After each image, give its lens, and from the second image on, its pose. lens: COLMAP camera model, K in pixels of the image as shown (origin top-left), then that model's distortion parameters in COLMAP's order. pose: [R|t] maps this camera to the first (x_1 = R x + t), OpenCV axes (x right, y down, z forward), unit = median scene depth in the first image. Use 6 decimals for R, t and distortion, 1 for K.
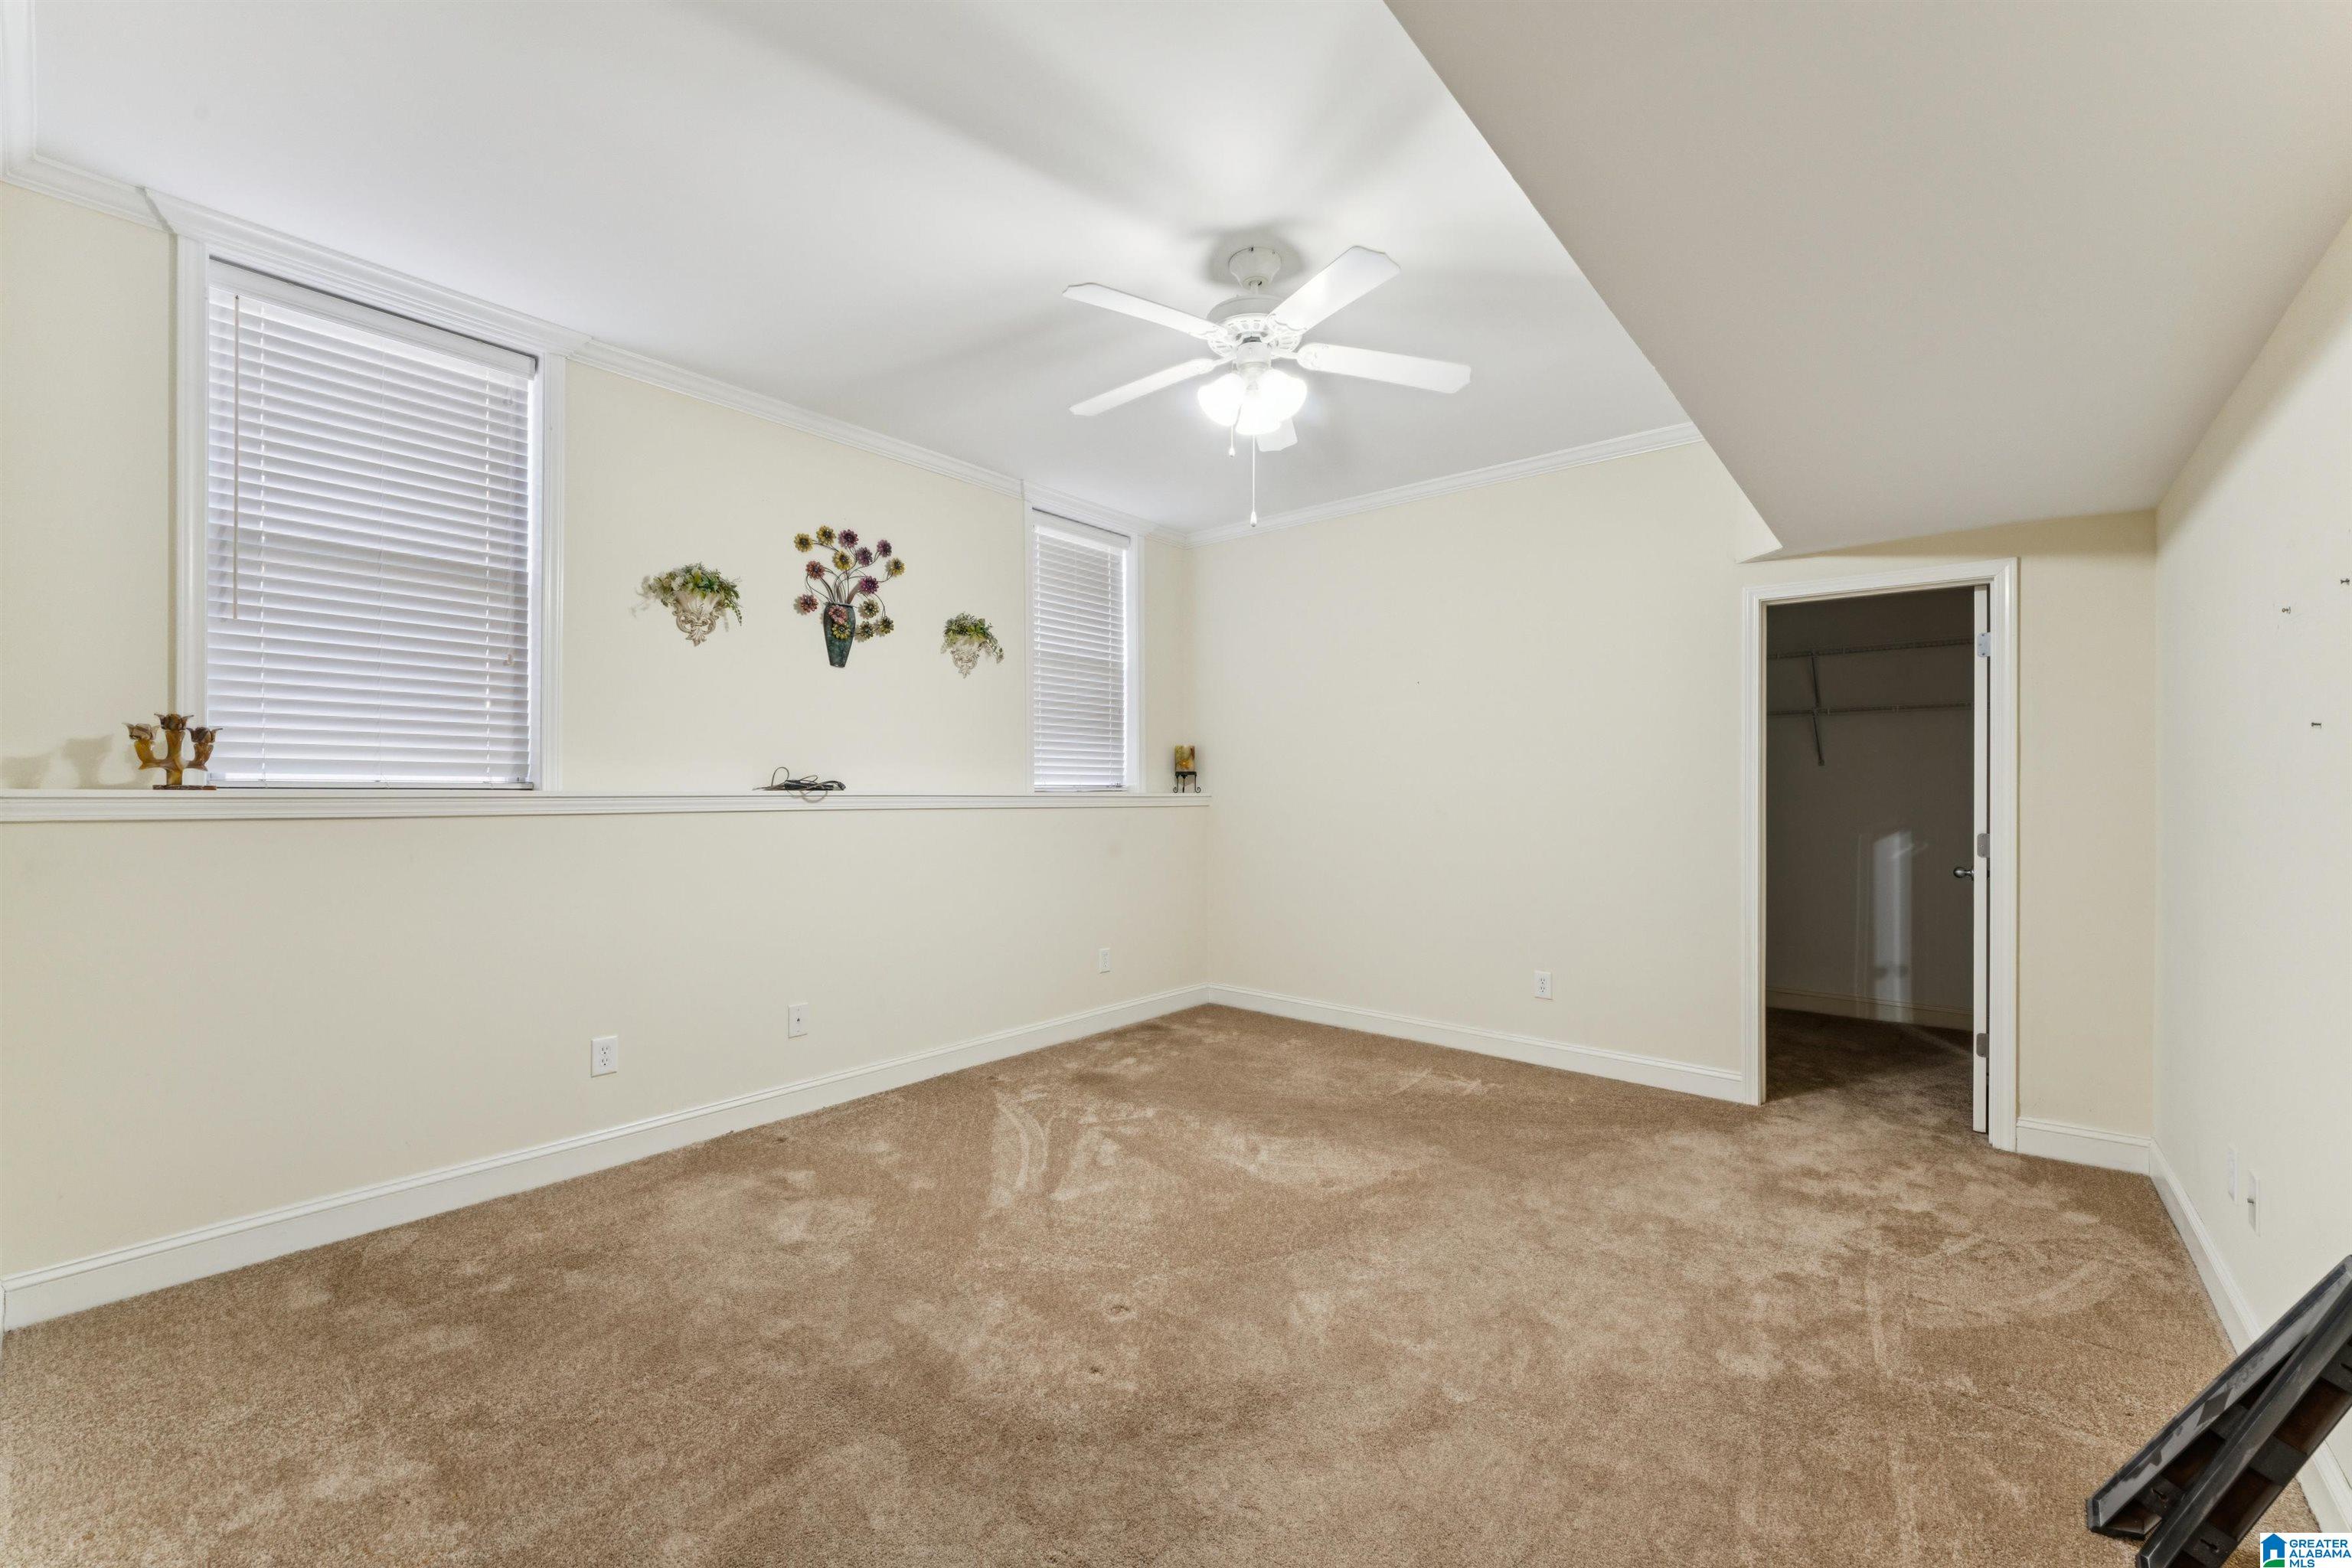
lens RADIAL K [[941.2, 0, 1177.3], [0, 941.2, 782.5], [0, 0, 1]] dist [0.000623, -0.000726]
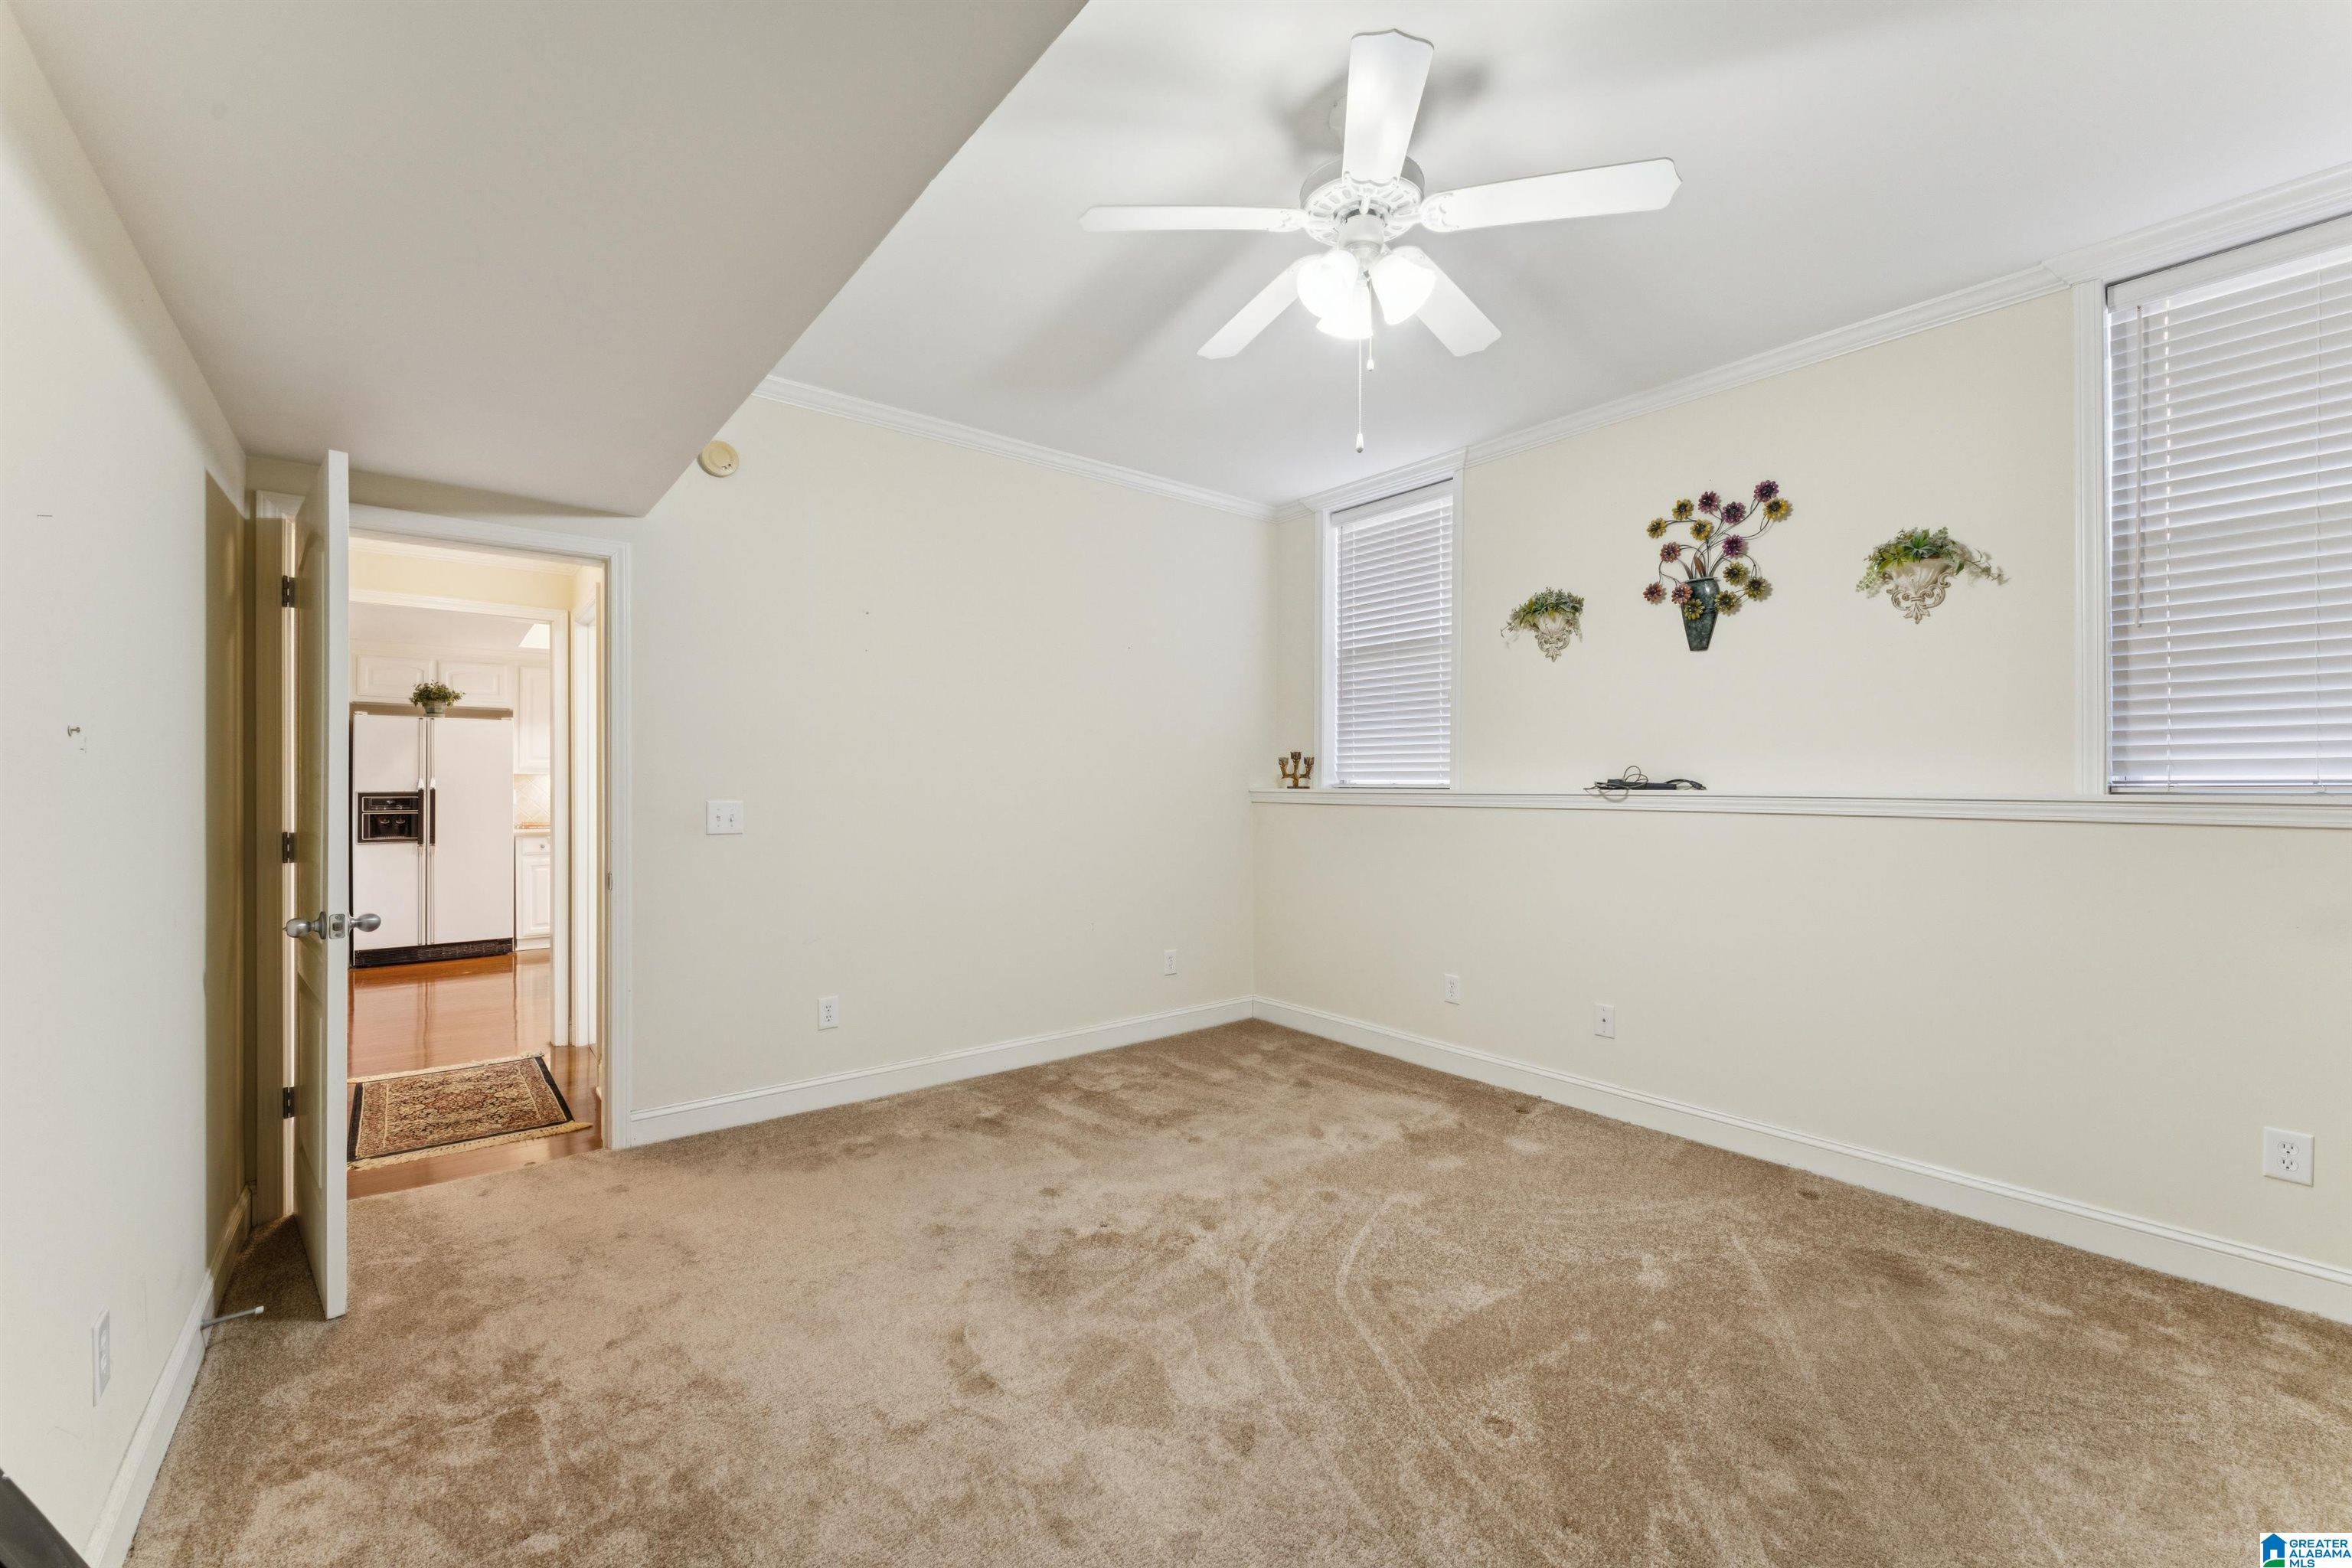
lens RADIAL K [[941.2, 0, 1169.1], [0, 941.2, 790.4], [0, 0, 1]] dist [0.000623, -0.000726]
pose [[-0.199724, -0.000055, -0.979852, 0.641060], [0.003103, 0.999995, -0.000688, 0.008060], [0.979847, -0.003178, -0.199723, 0.723136]]
